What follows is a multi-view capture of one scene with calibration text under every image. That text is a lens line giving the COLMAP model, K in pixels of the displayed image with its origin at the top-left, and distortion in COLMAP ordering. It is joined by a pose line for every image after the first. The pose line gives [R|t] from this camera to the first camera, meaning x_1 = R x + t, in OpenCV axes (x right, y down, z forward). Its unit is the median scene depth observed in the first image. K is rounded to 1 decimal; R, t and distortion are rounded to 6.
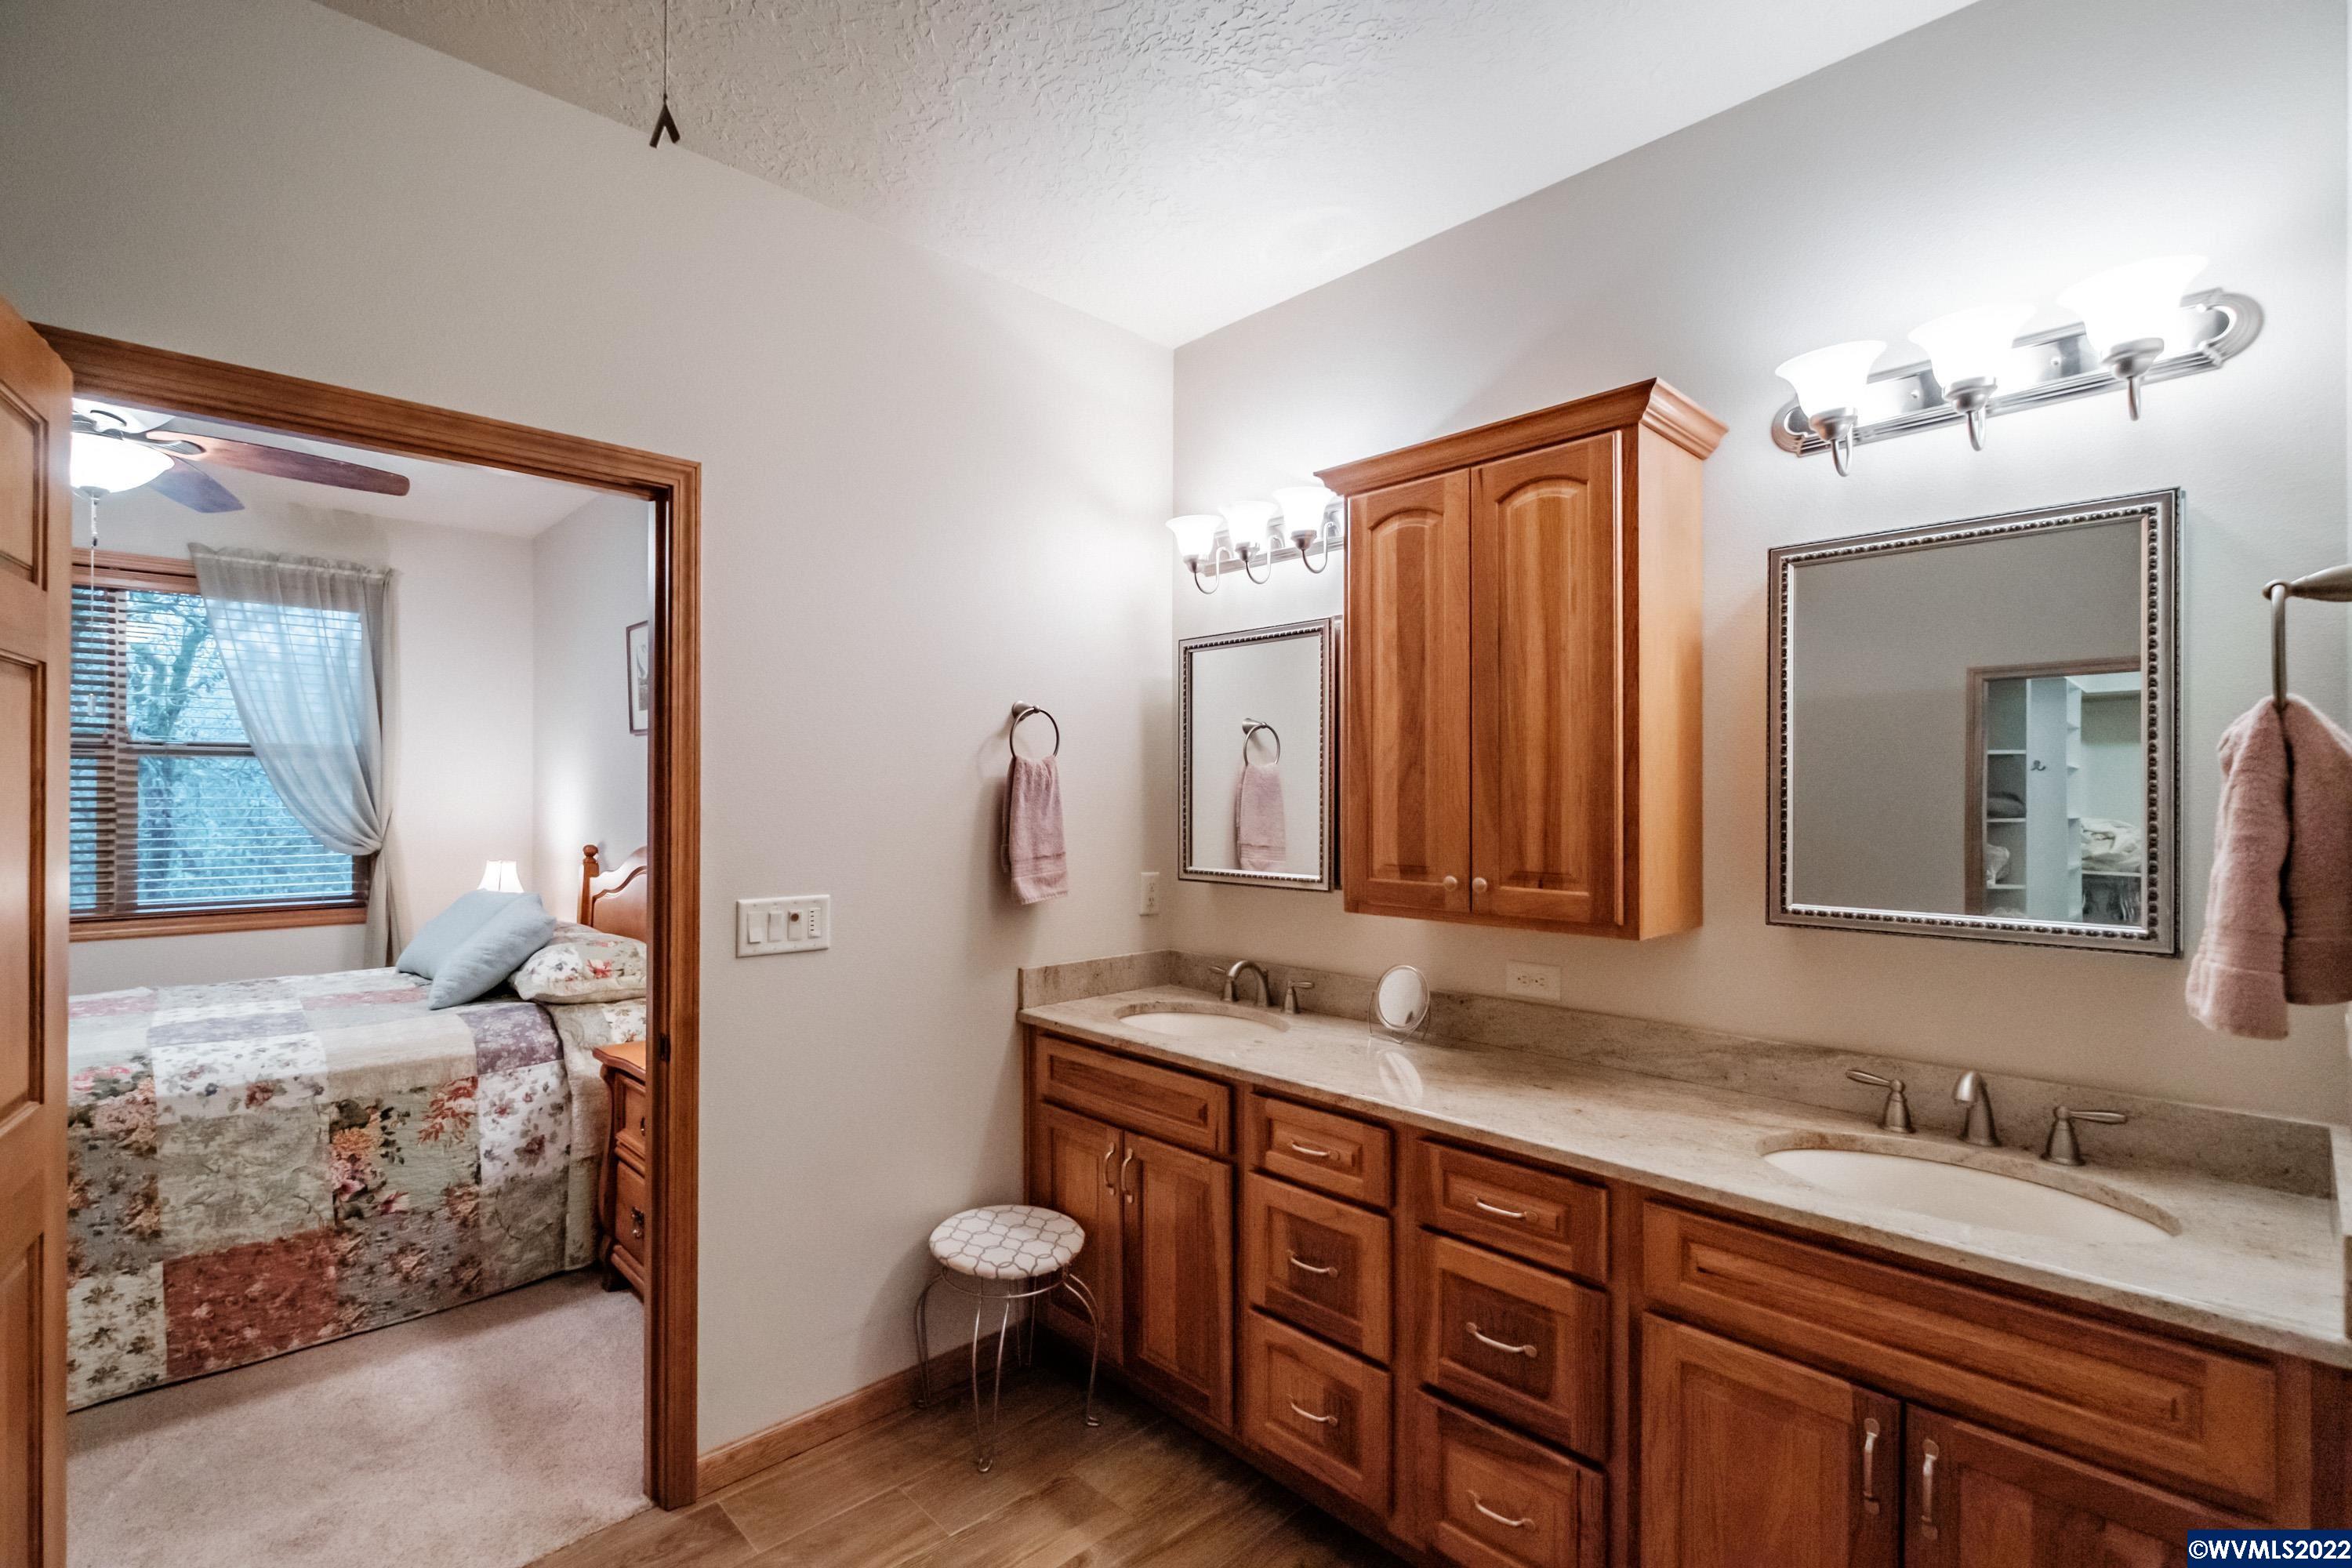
lens RADIAL K [[1059.0, 0, 1100.2], [0, 1059.0, 790.7], [0, 0, 1]] dist [-0.002954, -0.000382]
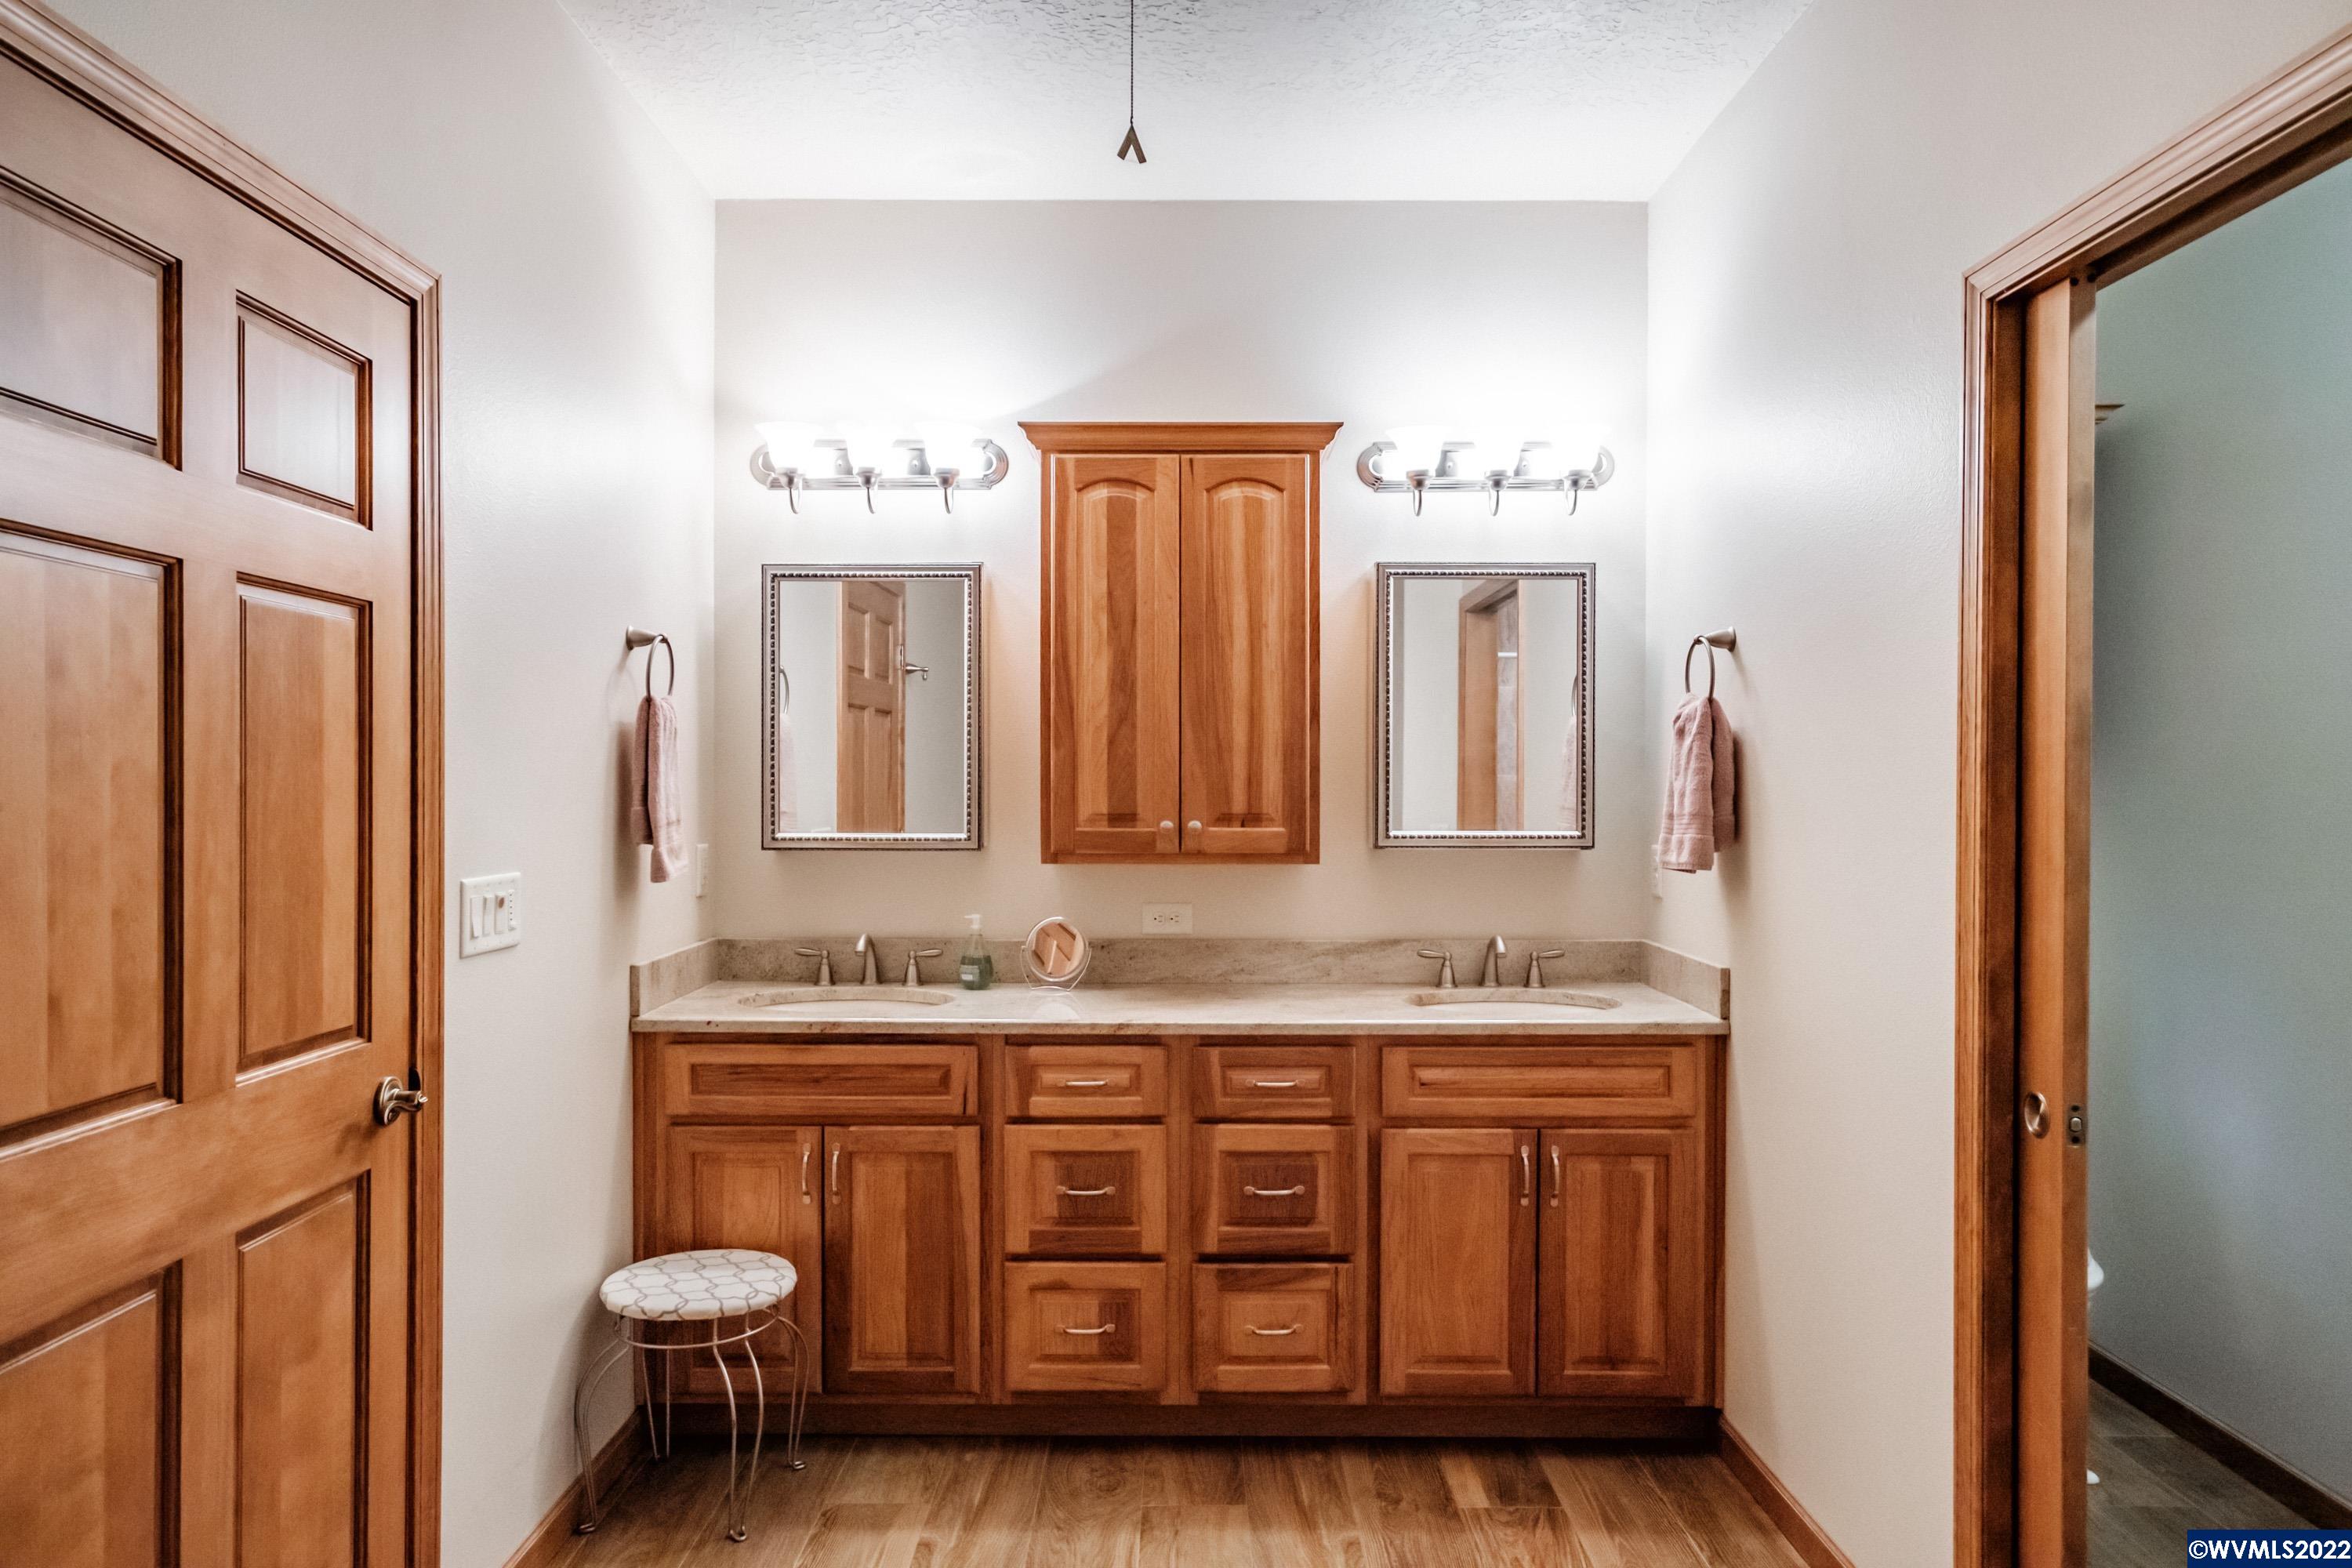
lens RADIAL K [[1535.6, 0, 1193.8], [0, 1535.6, 793.4], [0, 0, 1]] dist [0.008367, 0.002000]
pose [[0.663885, -0.008683, 0.747784, -0.869798], [-0.003690, 0.999882, 0.014886, 0.028147], [-0.747826, -0.012642, 0.663775, -0.091868]]
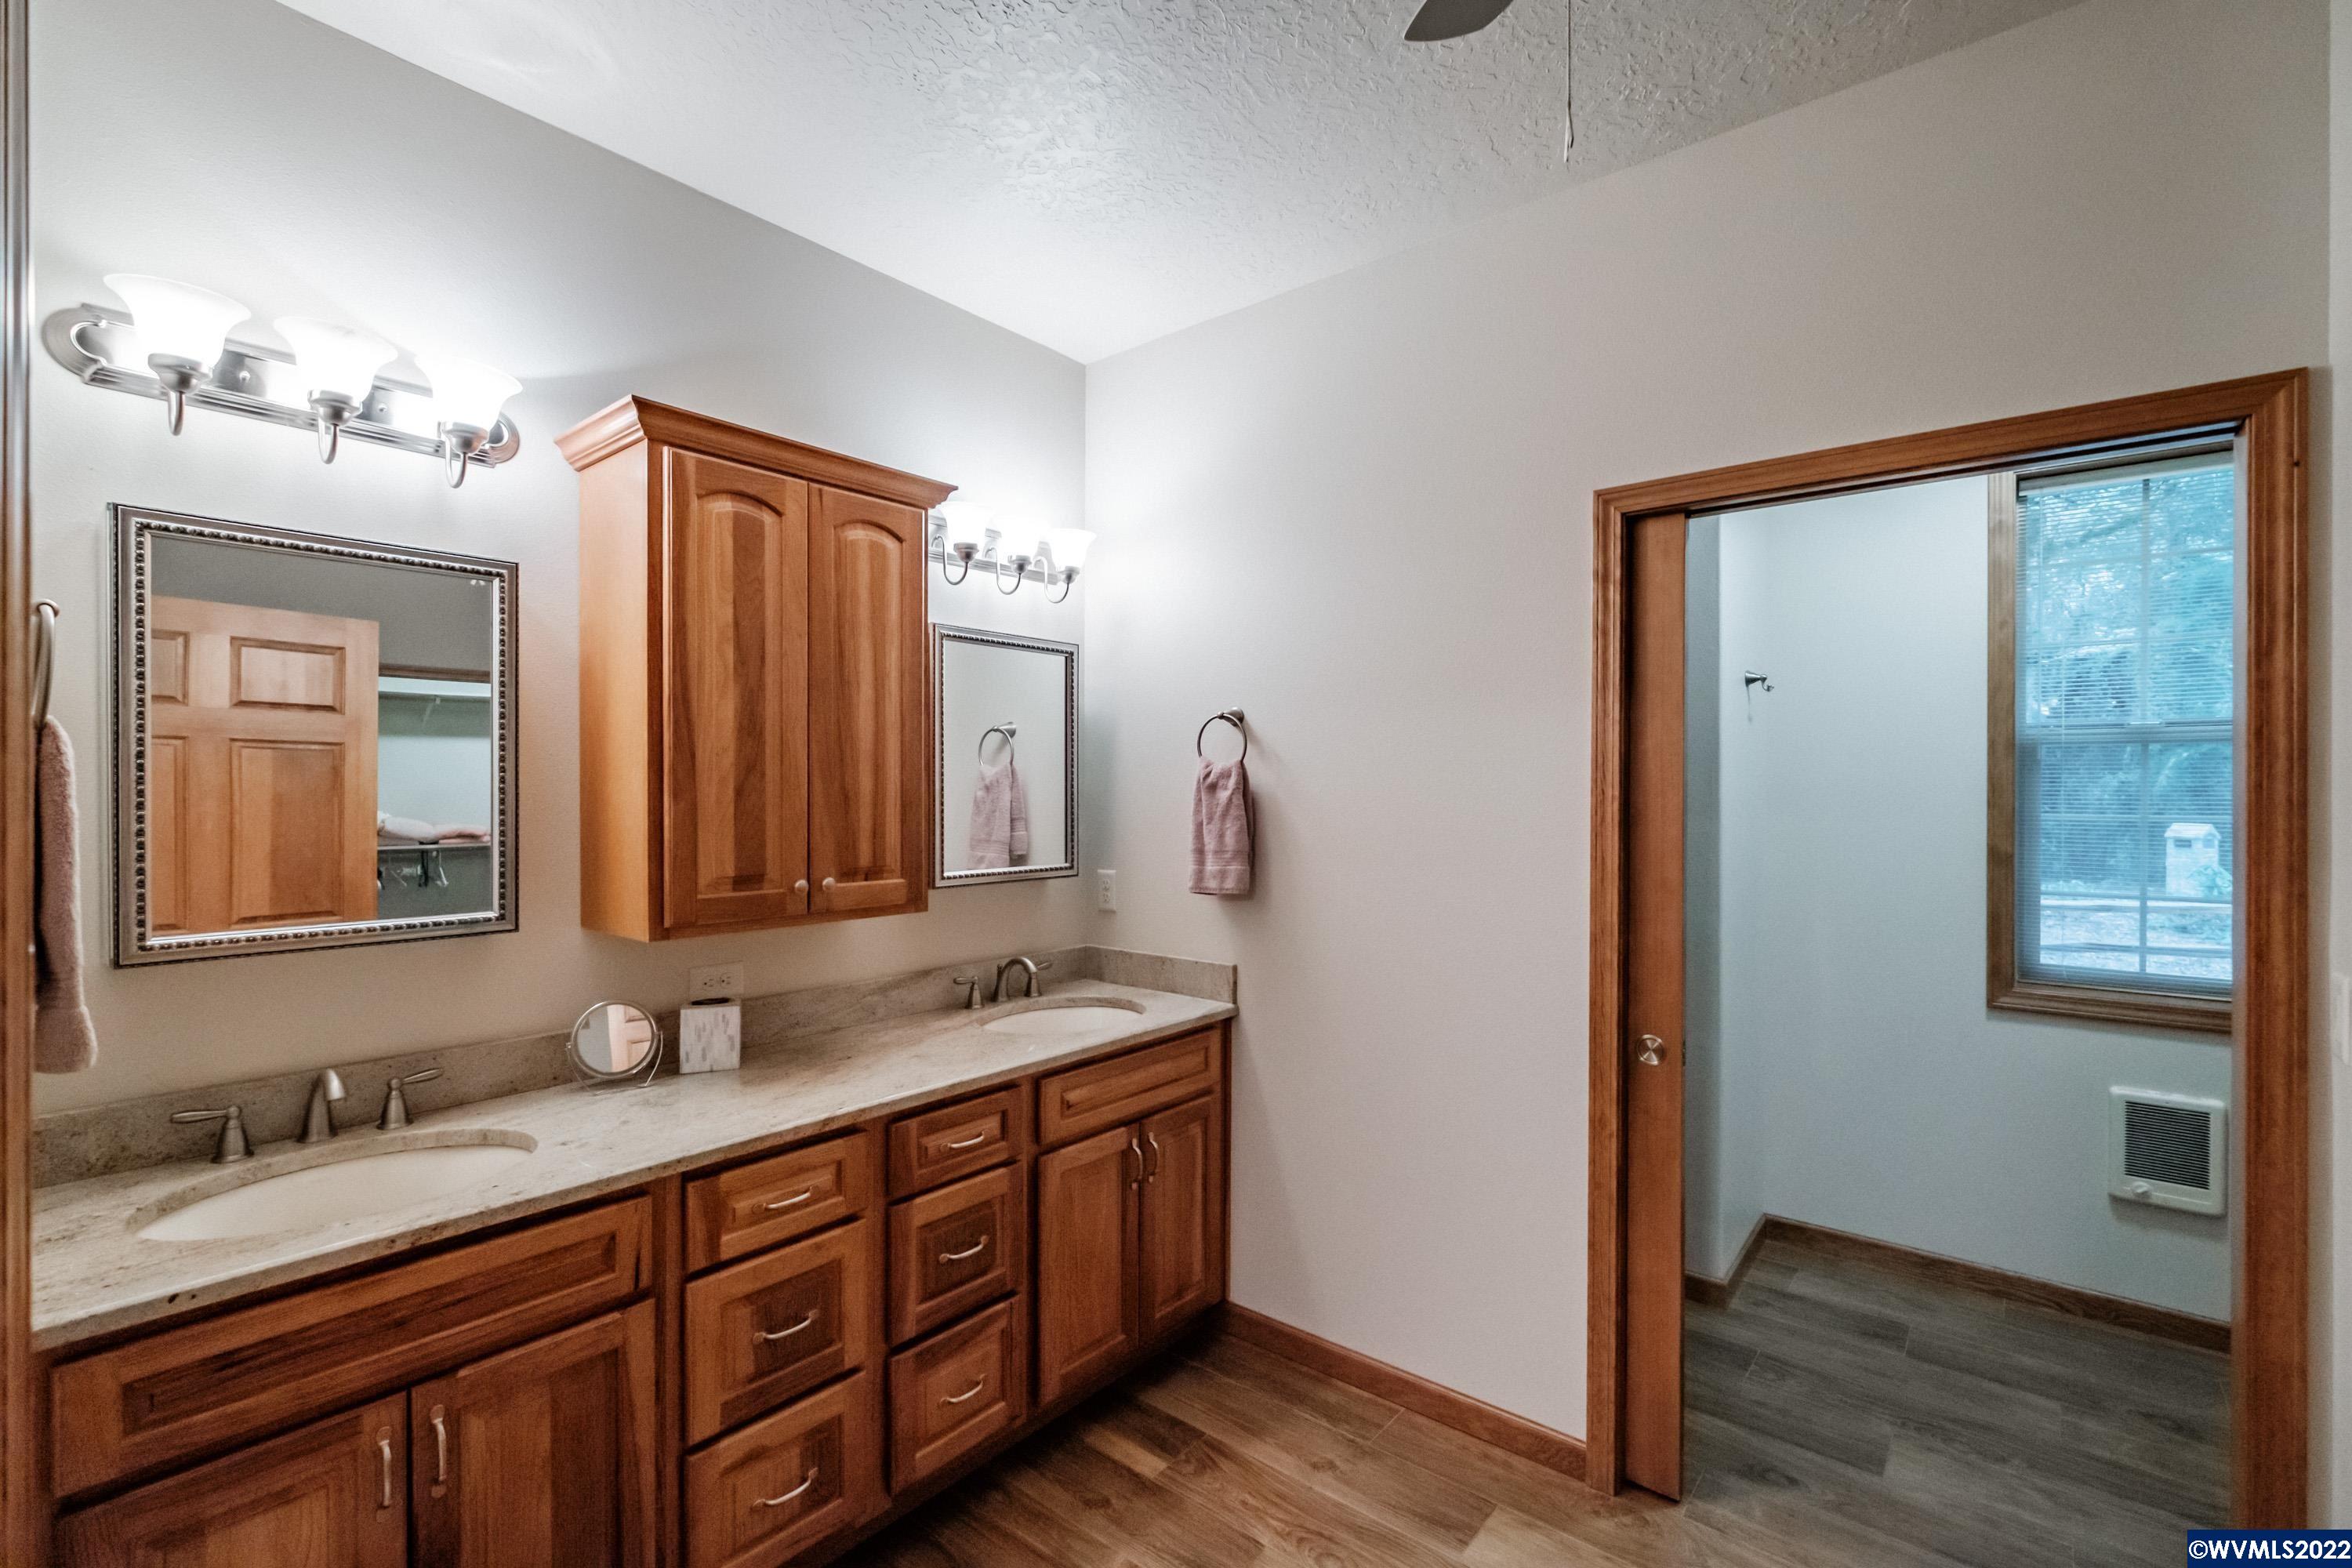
lens RADIAL K [[1022.5, 0, 1175.1], [0, 1022.5, 793.1], [0, 0, 1]] dist [0.001144, -0.000262]
pose [[-0.137301, -0.006209, 0.990510, -0.698937], [-0.006134, 0.999967, 0.005418, -0.010301], [-0.990510, -0.005332, -0.137335, 0.795003]]
